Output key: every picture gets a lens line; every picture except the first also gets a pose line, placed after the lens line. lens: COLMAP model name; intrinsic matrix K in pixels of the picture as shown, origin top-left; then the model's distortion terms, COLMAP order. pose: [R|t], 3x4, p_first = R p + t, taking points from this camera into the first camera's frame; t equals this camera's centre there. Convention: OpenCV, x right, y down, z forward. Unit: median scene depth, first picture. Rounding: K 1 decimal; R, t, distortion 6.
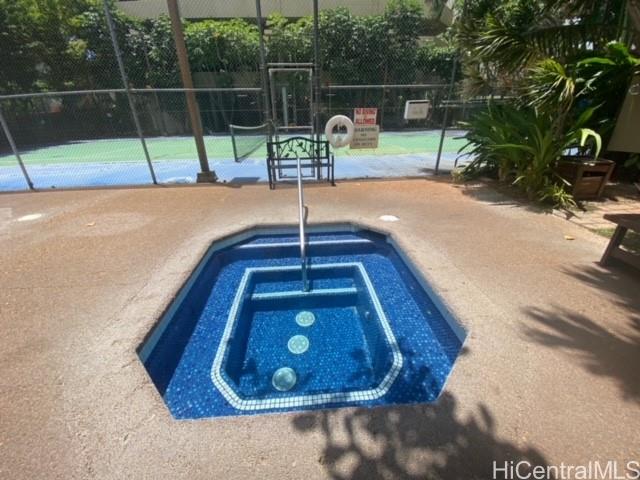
lens RADIAL K [[279.5, 0, 320.0], [0, 279.5, 240.0], [0, 0, 1]] dist [-0.007804, -0.000483]
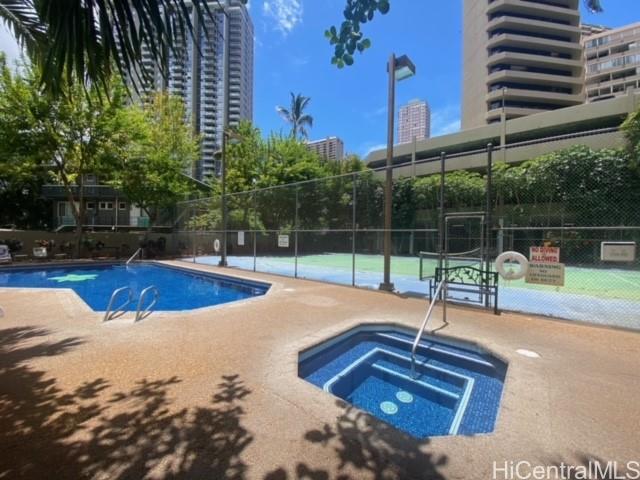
lens RADIAL K [[255.6, 0, 320.0], [0, 255.6, 240.0], [0, 0, 1]] dist [0.000927, 0.000216]
pose [[0.739260, 0.034620, -0.672530, 0.188250], [-0.306556, 0.906501, -0.290309, 0.032745], [0.599599, 0.420781, 0.680753, -0.151205]]
